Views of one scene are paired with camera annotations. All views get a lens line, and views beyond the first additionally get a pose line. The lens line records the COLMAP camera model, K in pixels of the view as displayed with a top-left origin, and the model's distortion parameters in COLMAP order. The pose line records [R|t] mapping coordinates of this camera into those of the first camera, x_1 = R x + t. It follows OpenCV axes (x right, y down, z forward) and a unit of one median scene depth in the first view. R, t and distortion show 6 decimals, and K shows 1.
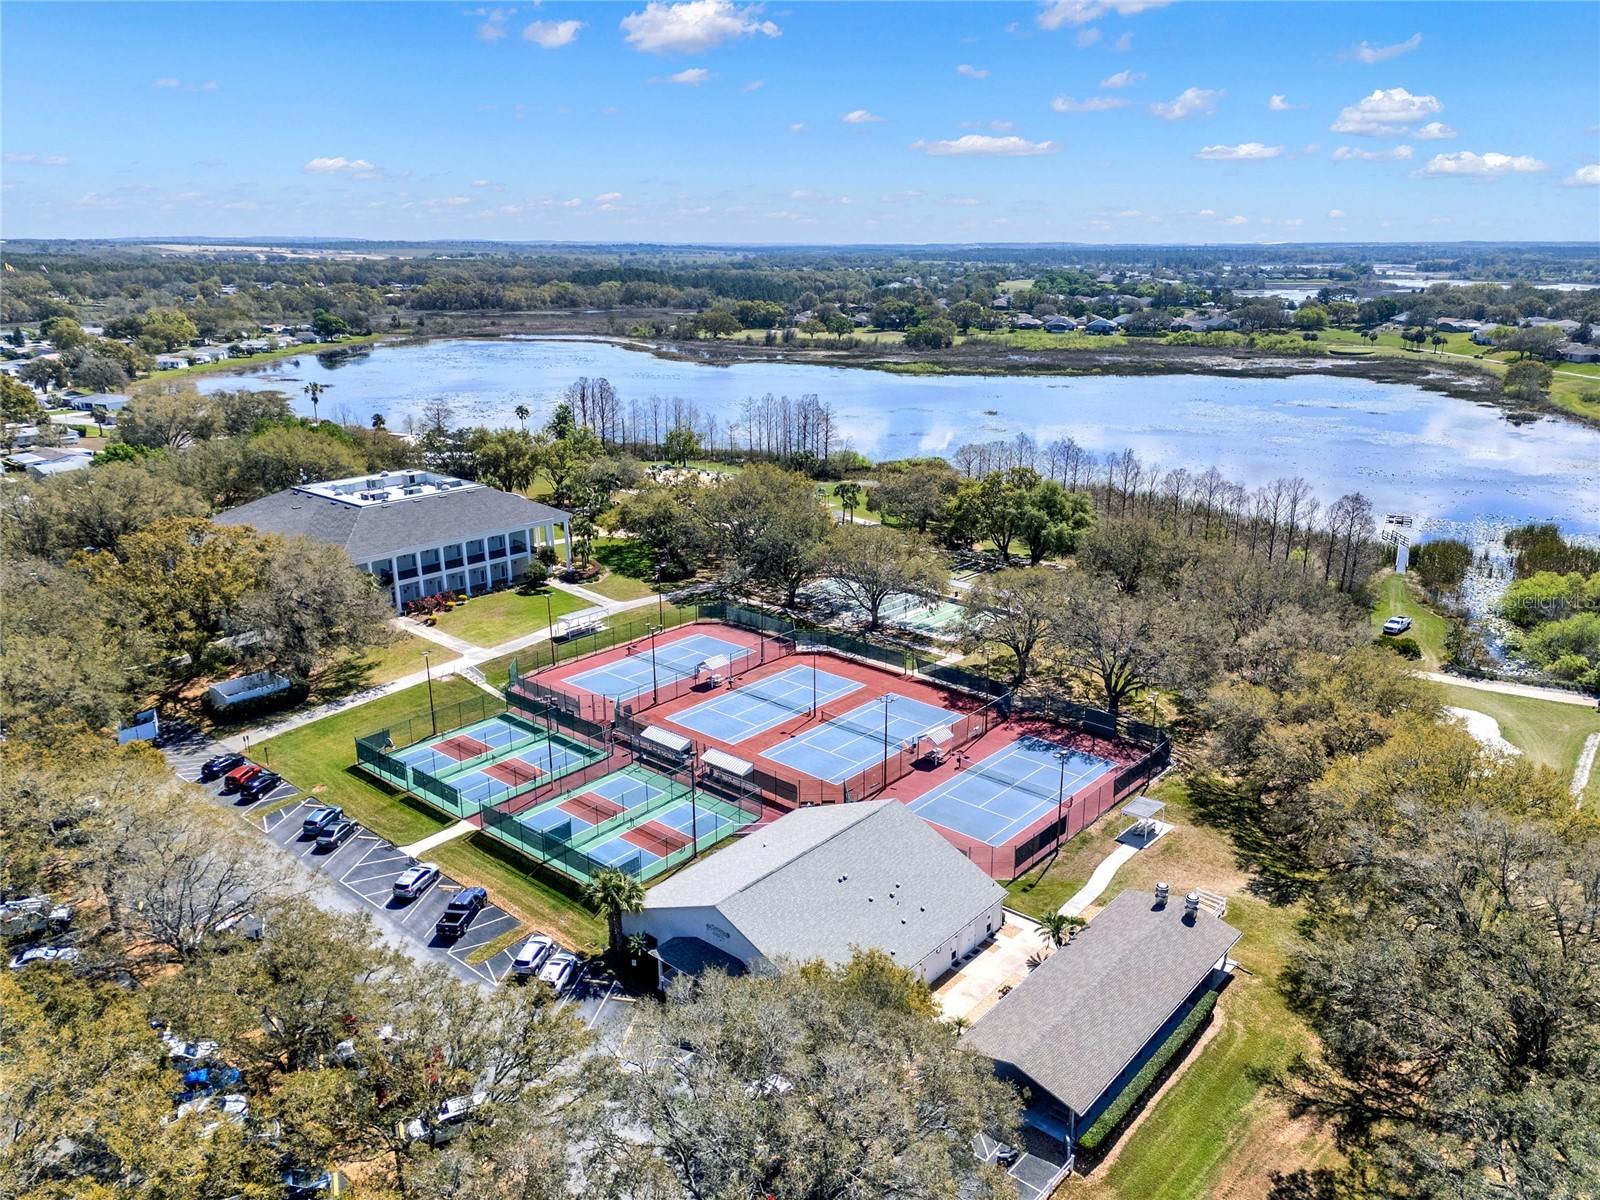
lens RADIAL K [[1159.4, 0, 800.0], [0, 1159.4, 600.0], [0, 0, 1]] dist [0.075289, -0.068864]
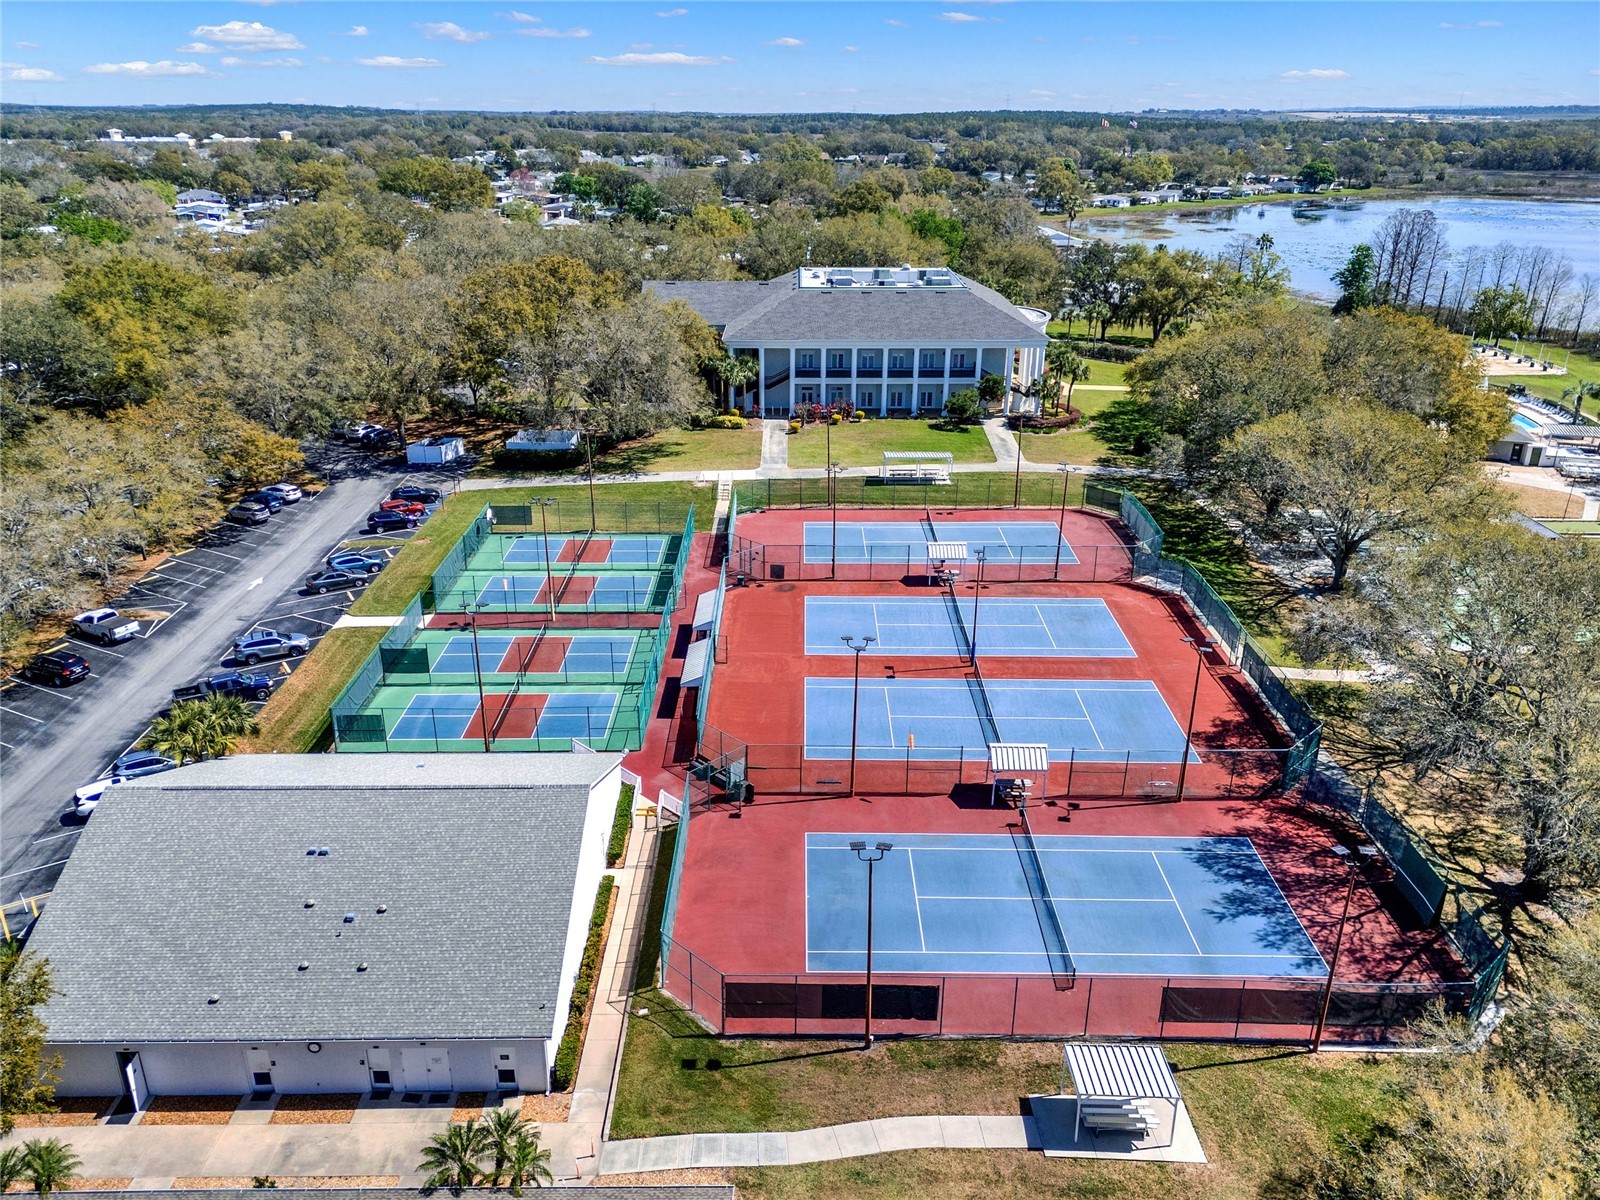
lens RADIAL K [[1159.4, 0, 800.0], [0, 1159.4, 600.0], [0, 0, 1]] dist [0.075289, -0.068864]
pose [[0.652480, 0.292073, -0.699259, 0.343863], [-0.222434, 0.955911, 0.191721, -0.028342], [0.724426, 0.030445, 0.688680, 0.463315]]
